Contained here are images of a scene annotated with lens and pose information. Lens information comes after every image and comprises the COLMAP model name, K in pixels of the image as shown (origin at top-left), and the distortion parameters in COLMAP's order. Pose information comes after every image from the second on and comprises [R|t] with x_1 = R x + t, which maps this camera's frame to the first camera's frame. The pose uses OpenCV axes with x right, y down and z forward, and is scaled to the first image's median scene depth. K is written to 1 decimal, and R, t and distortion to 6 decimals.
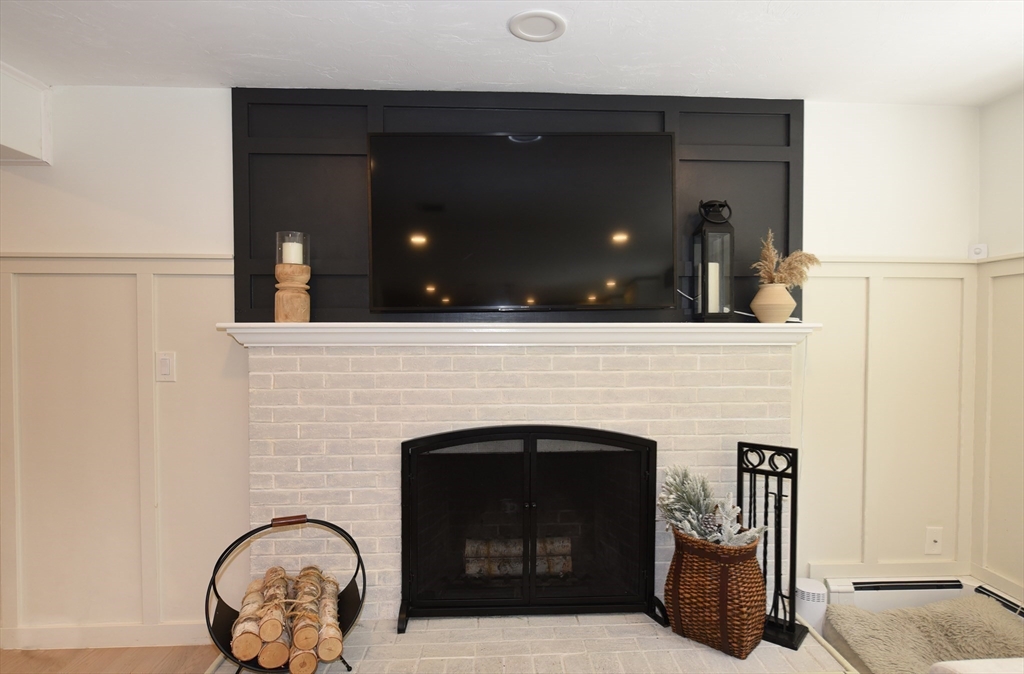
lens RADIAL K [[589.9, 0, 512.0], [0, 589.9, 337.0], [0, 0, 1]] dist [-0.004297, -0.000293]
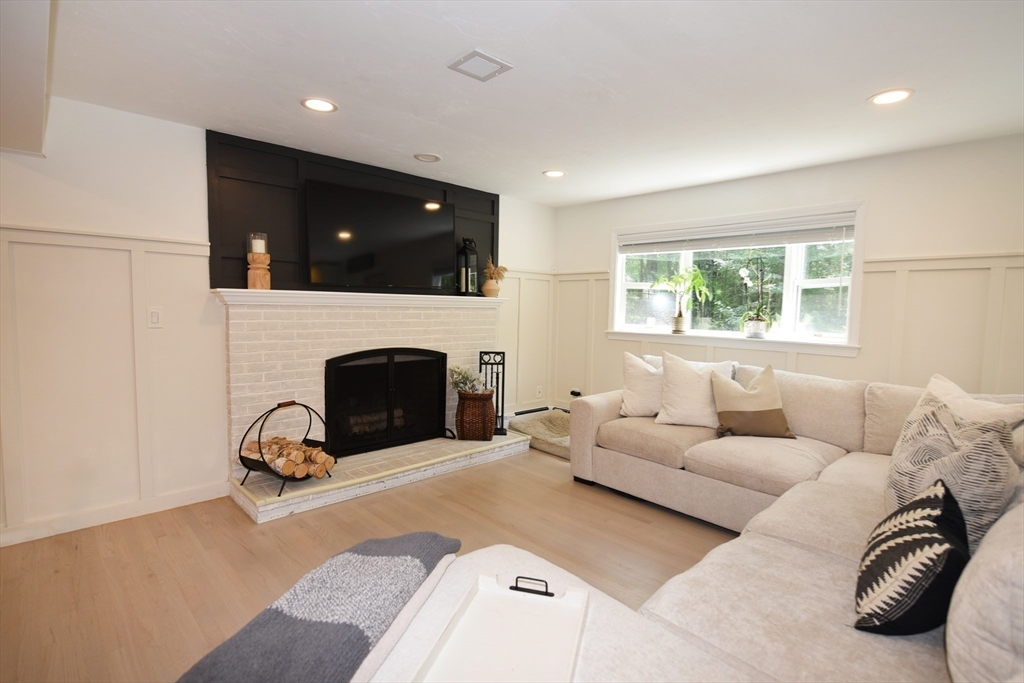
lens RADIAL K [[503.2, 0, 512.0], [0, 503.2, 341.5], [0, 0, 1]] dist [-0.000965, -0.000182]
pose [[0.757148, -0.032551, 0.652432, -0.742529], [-0.003924, 0.998513, 0.054371, 0.039241], [-0.653232, -0.043727, 0.755894, -0.488772]]
